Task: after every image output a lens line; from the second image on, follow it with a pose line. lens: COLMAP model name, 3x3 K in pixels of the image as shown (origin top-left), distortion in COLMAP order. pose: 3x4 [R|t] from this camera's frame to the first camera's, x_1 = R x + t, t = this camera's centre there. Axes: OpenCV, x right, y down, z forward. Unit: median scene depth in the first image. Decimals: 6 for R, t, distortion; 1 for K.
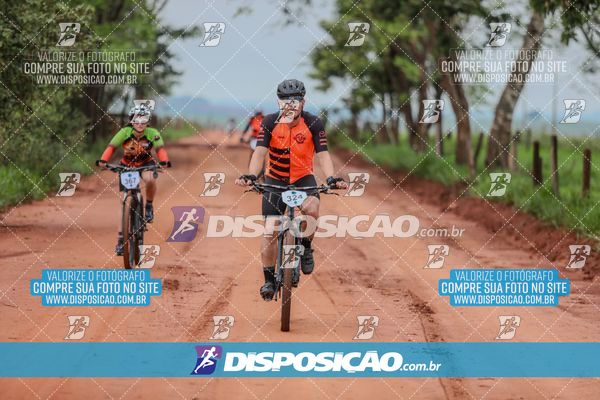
lens RADIAL K [[3498.6, 0, 299.9], [0, 3498.6, 200.6], [0, 0, 1]] dist [0.184318, -5.400909]
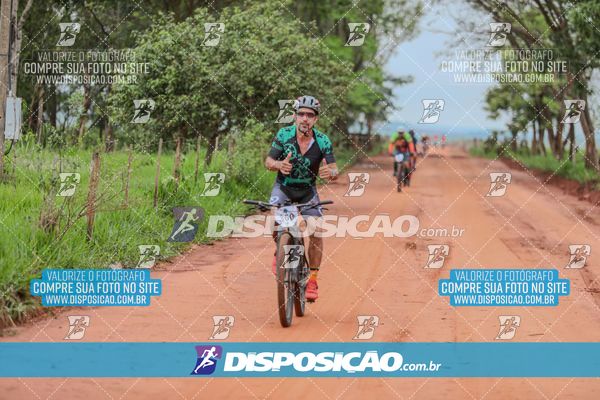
lens RADIAL K [[2355.9, 0, 300.2], [0, 2355.9, 199.7], [0, 0, 1]] dist [-0.146823, -2.274458]
pose [[0.997384, 0.009099, -0.071706, -0.005119], [-0.008865, 0.999954, 0.003580, 0.000302], [0.071735, -0.002935, 0.997419, -0.010684]]
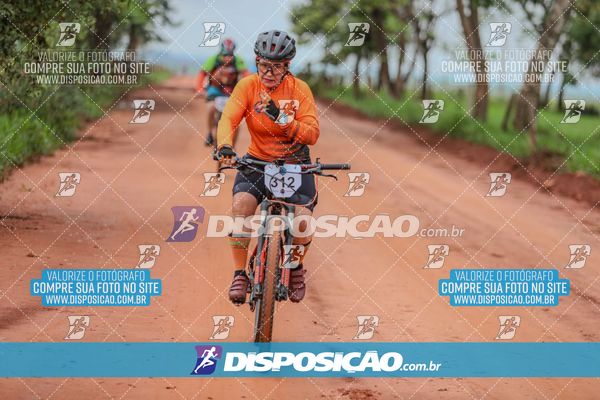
lens RADIAL K [[2444.8, 0, 299.9], [0, 2444.8, 200.1], [0, 0, 1]] dist [-0.175825, -0.374389]
pose [[0.998652, 0.041272, 0.031480, -0.025868], [-0.042189, 0.998687, 0.029052, -0.006905], [-0.030239, -0.030341, 0.999082, 0.330154]]
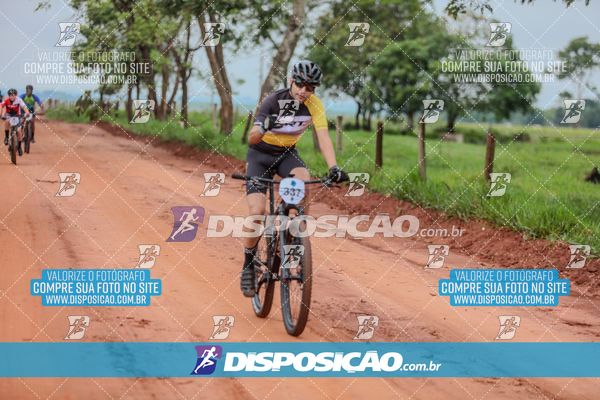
lens RADIAL K [[2193.5, 0, 299.9], [0, 2193.5, 199.9], [0, 0, 1]] dist [-0.109732, -0.139940]
pose [[0.992012, 0.005877, 0.126004, -0.023975], [-0.008642, 0.999733, 0.021409, -0.005564], [-0.125845, -0.022327, 0.991799, 0.264696]]
